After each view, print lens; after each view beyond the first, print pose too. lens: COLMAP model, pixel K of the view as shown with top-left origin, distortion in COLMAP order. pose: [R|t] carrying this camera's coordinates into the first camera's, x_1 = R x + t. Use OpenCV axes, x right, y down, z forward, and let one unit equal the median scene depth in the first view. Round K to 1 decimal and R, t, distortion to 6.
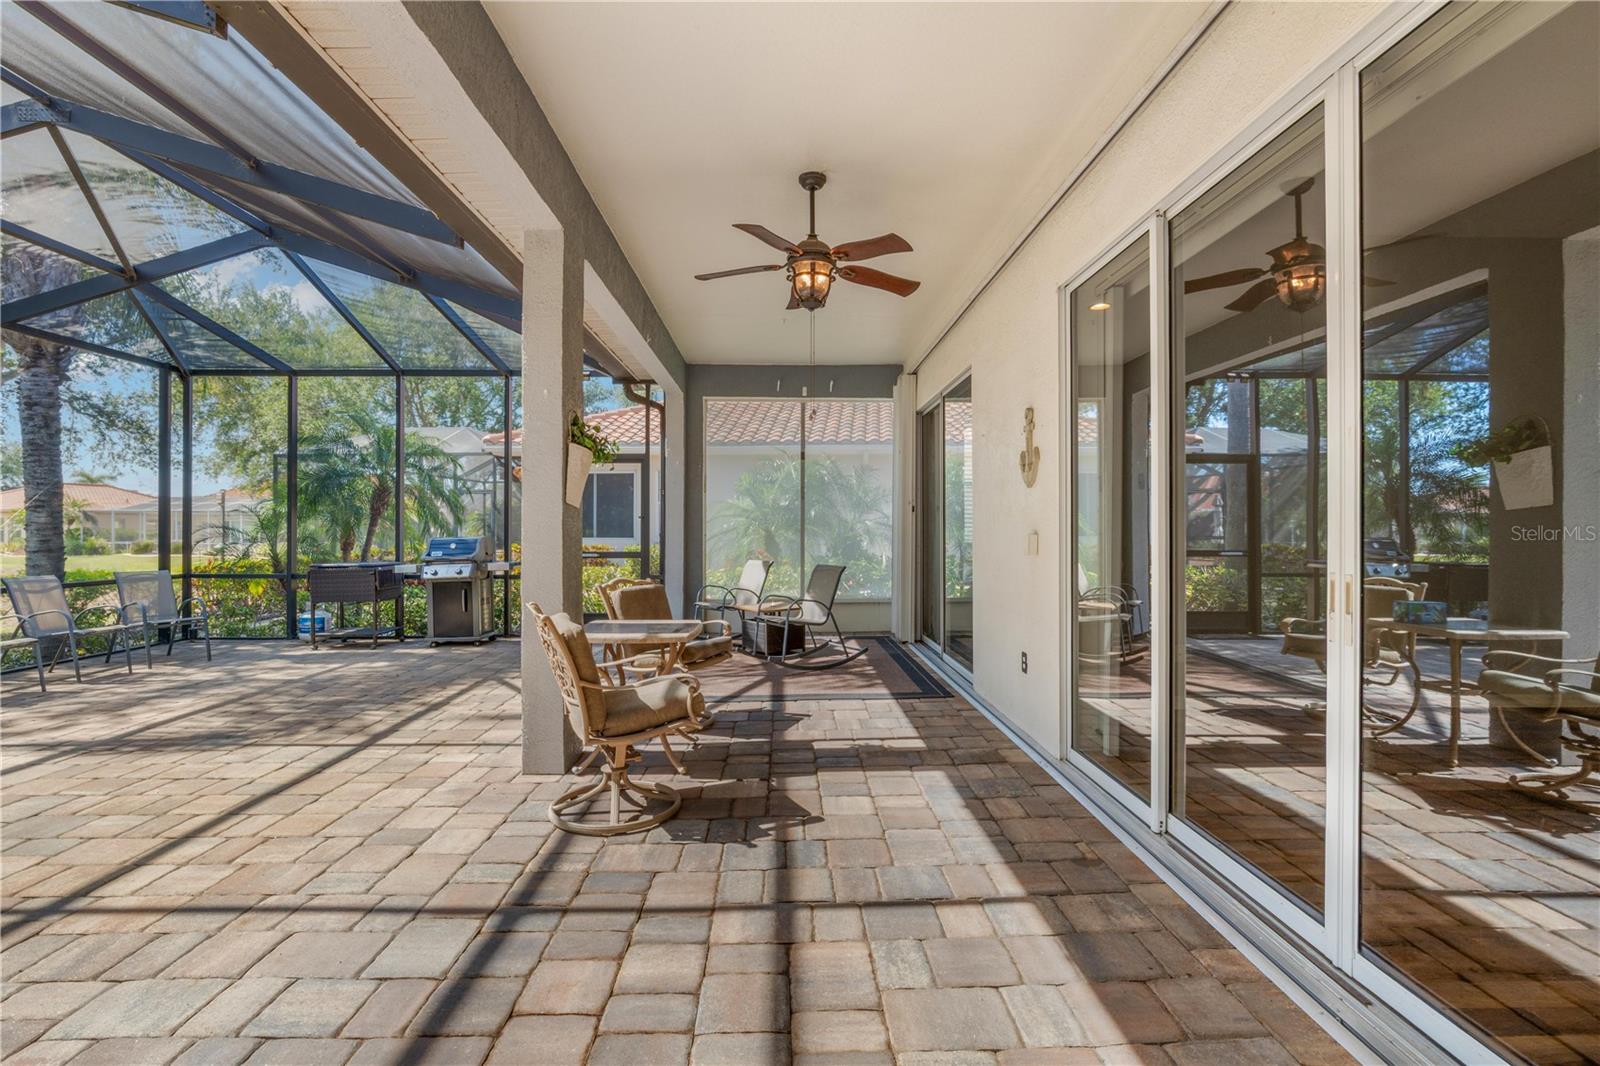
lens RADIAL K [[745.6, 0, 801.3], [0, 745.6, 530.6], [0, 0, 1]] dist [-0.017840, 0.005331]
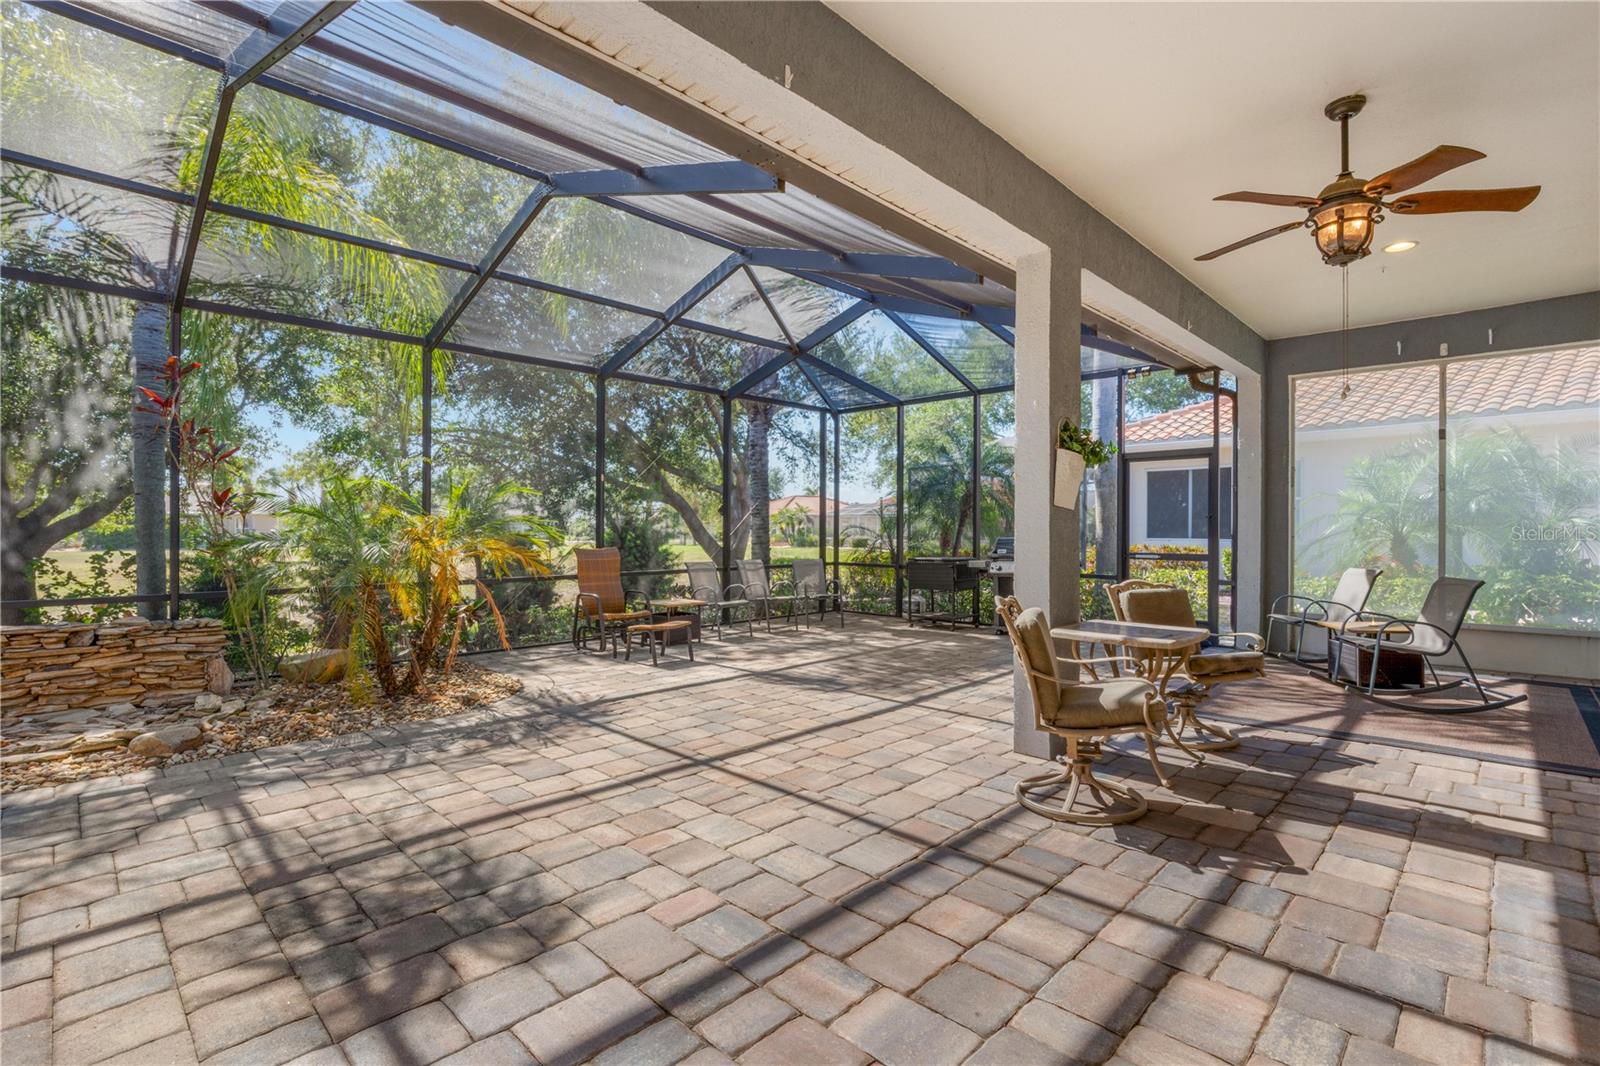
lens RADIAL K [[745.6, 0, 793.5], [0, 745.6, 528.0], [0, 0, 1]] dist [-0.017840, 0.005331]
pose [[0.696971, 0.001468, -0.717098, 0.141413], [-0.003718, 0.999992, -0.001566, -0.001130], [0.717090, 0.003758, 0.696971, -0.004695]]
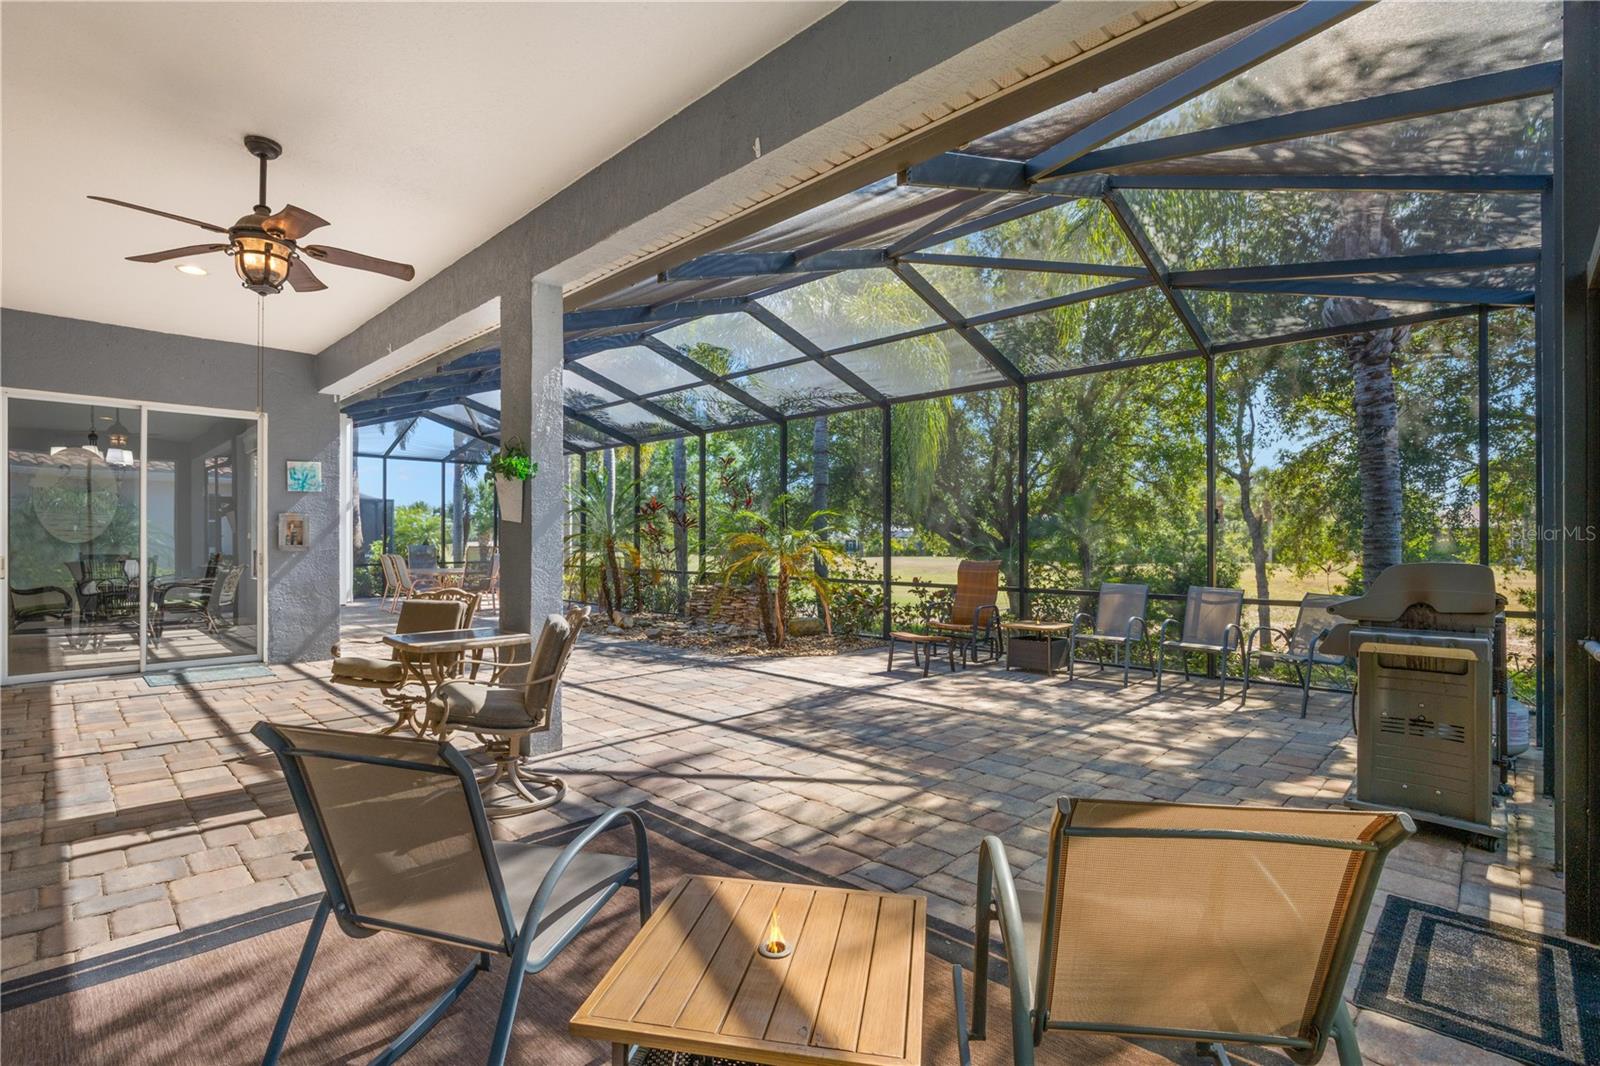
lens RADIAL K [[745.6, 0, 804.7], [0, 745.6, 534.5], [0, 0, 1]] dist [-0.017840, 0.005331]
pose [[-0.705971, -0.008926, -0.708185, 0.142434], [-0.007903, 0.999958, -0.004725, -0.003357], [0.708197, 0.002261, -0.706011, 1.665164]]
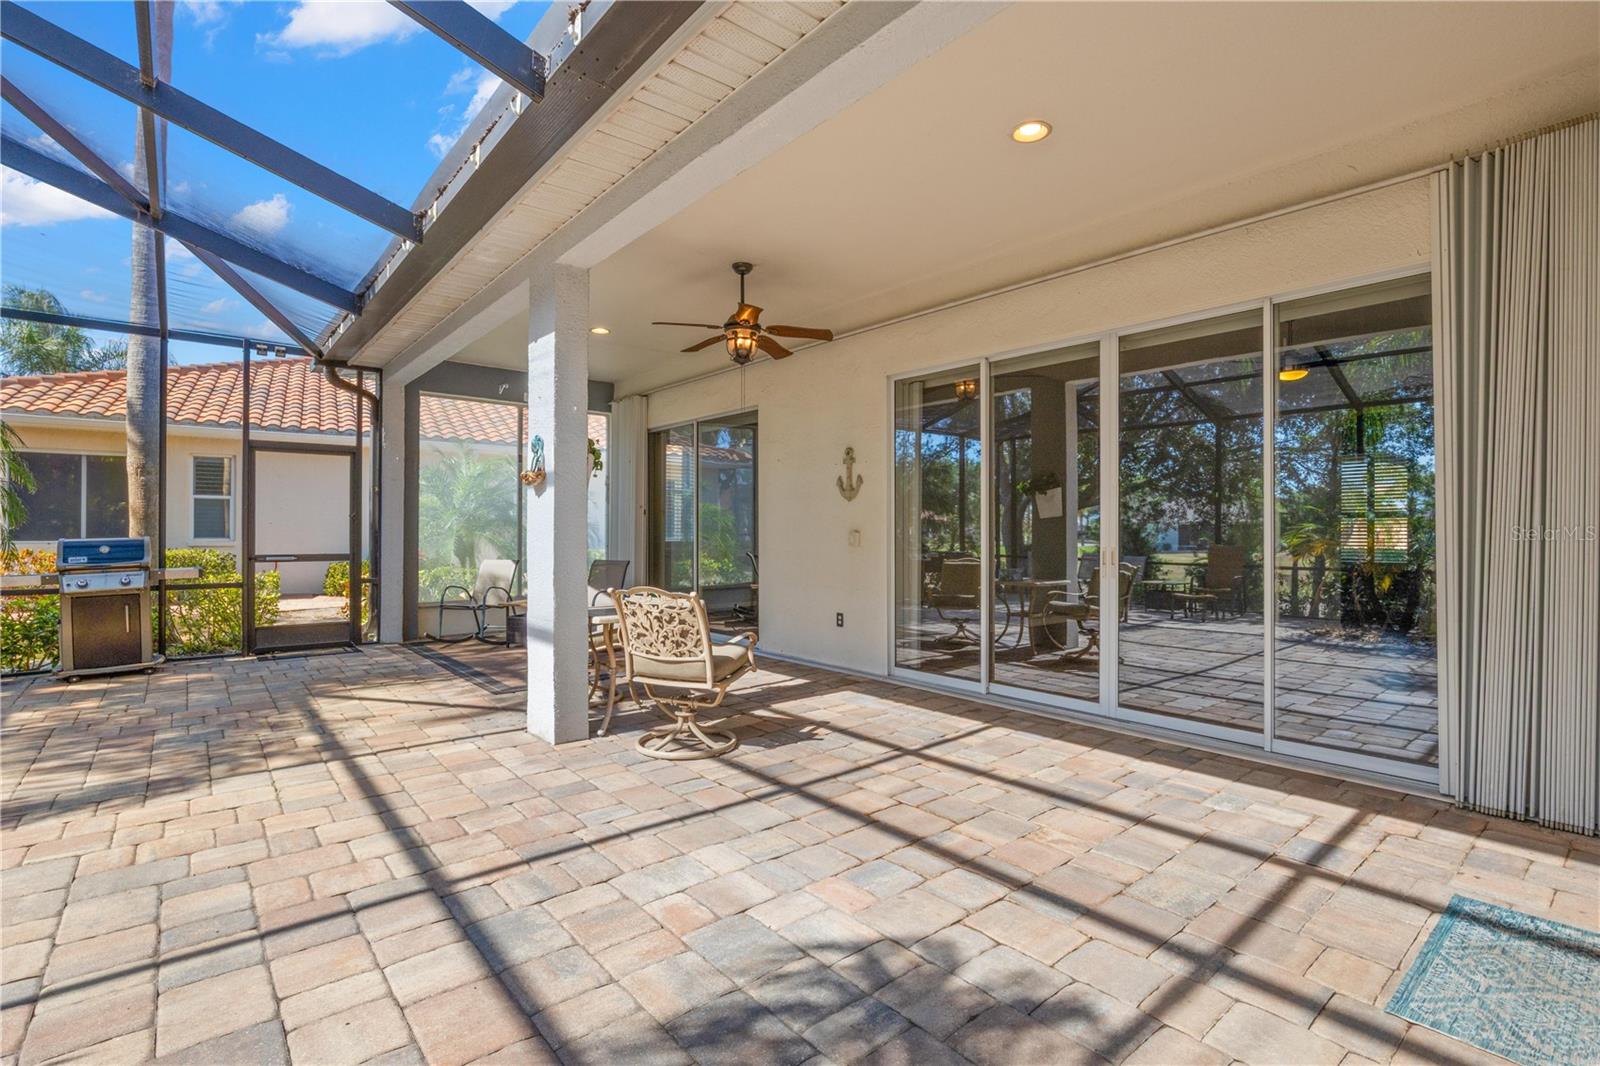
lens RADIAL K [[745.6, 0, 805.6], [0, 745.6, 520.9], [0, 0, 1]] dist [-0.017840, 0.005331]
pose [[0.775514, 0.011330, 0.631228, -0.595817], [-0.000287, 0.999845, -0.017594, 0.007037], [-0.631330, 0.013463, 0.775397, -0.086106]]
